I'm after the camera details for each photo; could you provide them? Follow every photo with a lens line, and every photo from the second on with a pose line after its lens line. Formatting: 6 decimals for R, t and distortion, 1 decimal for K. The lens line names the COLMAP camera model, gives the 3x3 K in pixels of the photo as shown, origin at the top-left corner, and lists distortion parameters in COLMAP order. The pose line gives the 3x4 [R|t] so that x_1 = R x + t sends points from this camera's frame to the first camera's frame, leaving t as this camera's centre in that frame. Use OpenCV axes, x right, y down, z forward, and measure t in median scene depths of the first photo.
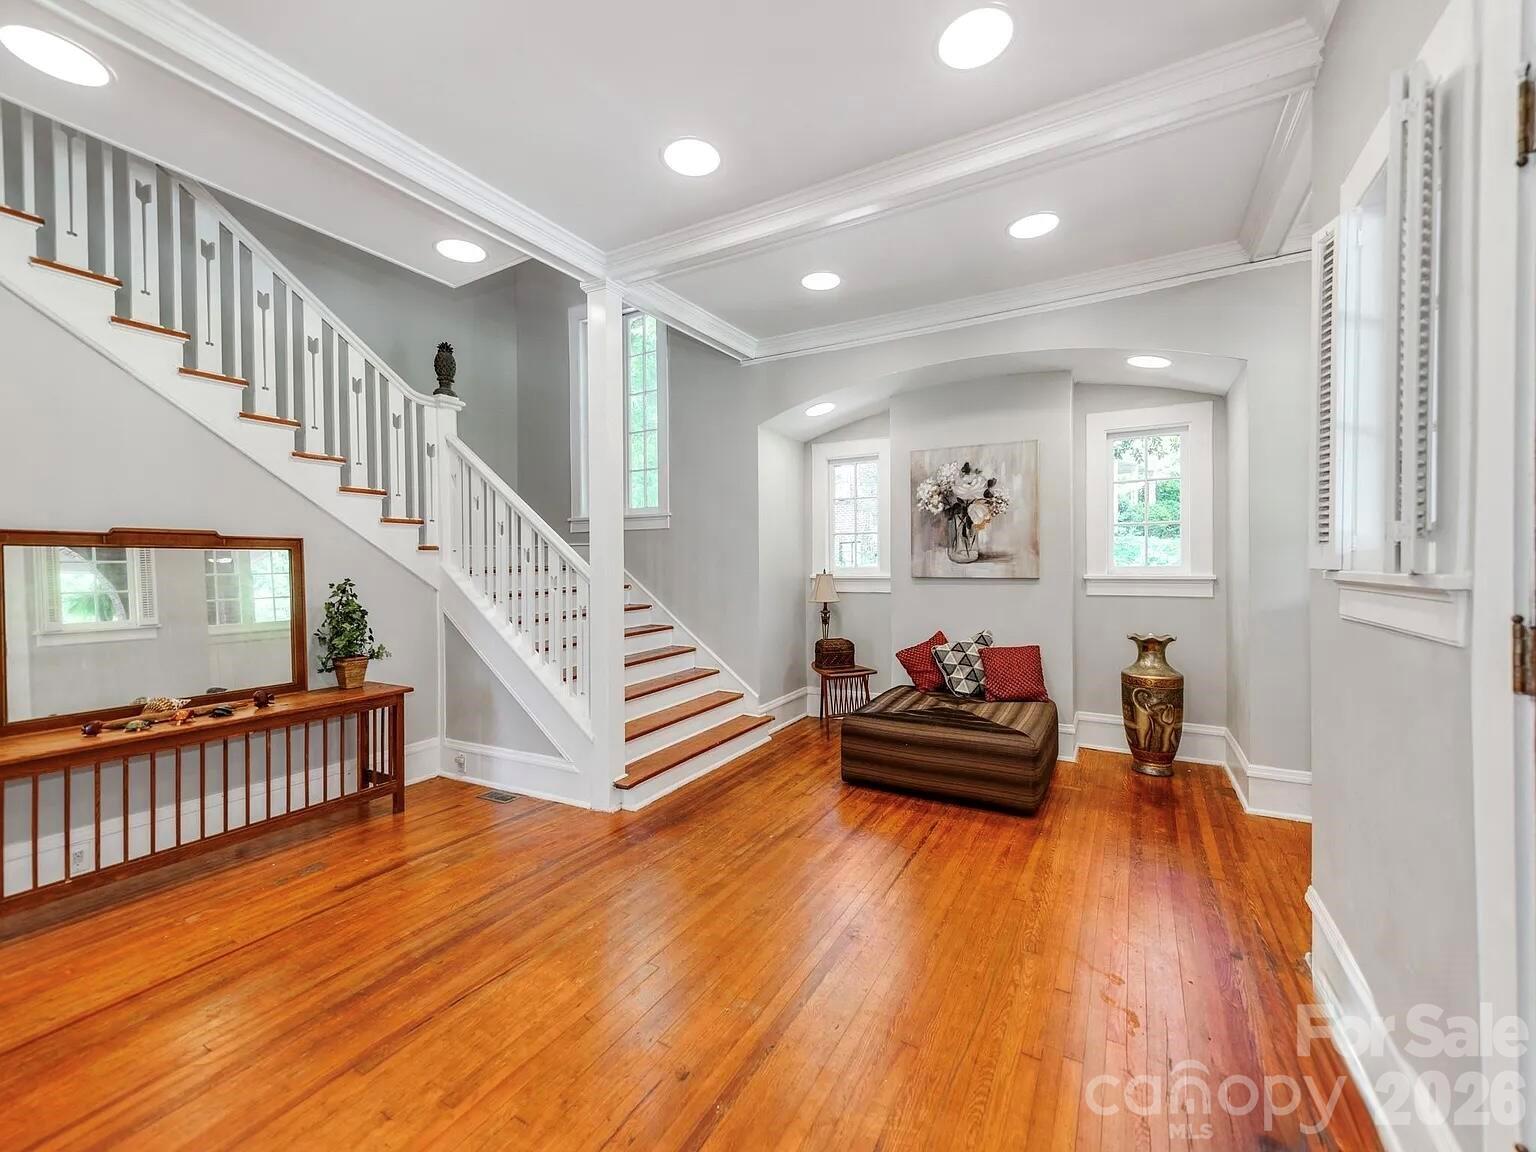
lens RADIAL K [[635.2, 0, 767.2], [0, 635.2, 569.2], [0, 0, 1]] dist [0.003364, 0.000166]
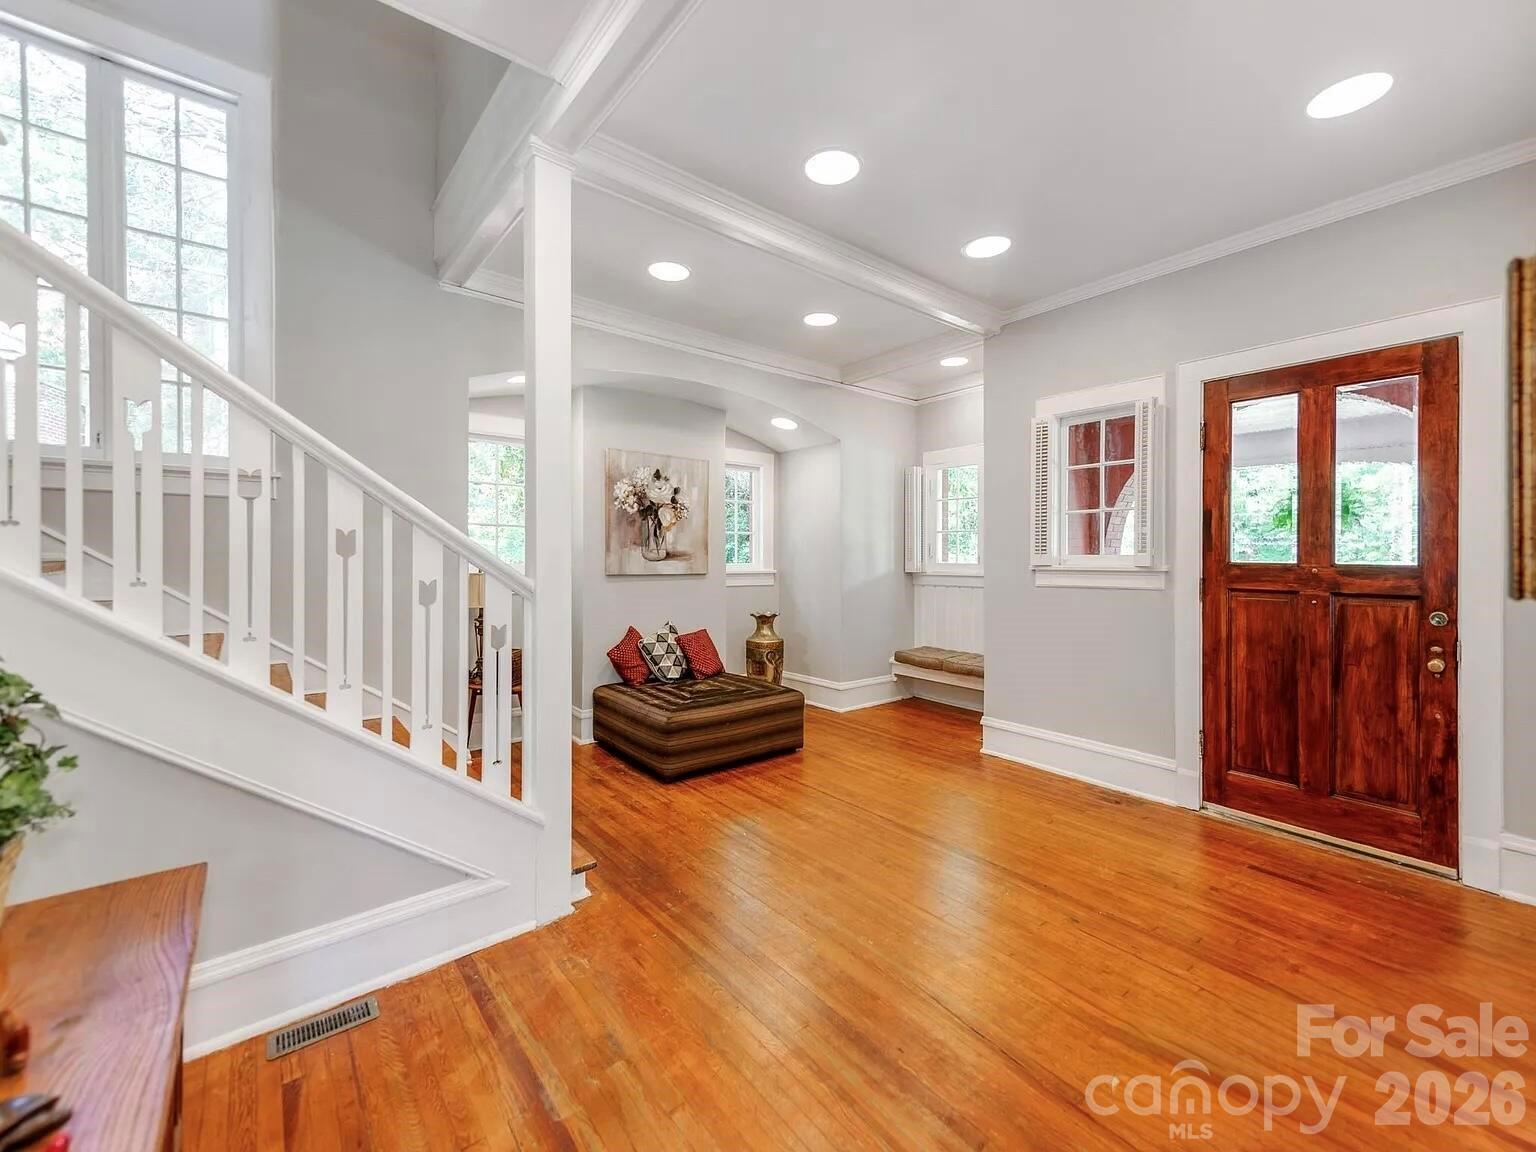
lens RADIAL K [[637.2, 0, 790.4], [0, 637.2, 559.9], [0, 0, 1]] dist [0.019012, 0.000108]
pose [[0.351891, 0.007515, 0.936011, -0.646334], [0.003673, 0.999949, -0.009410, -0.000426], [-0.936034, 0.006750, 0.351845, 0.407140]]
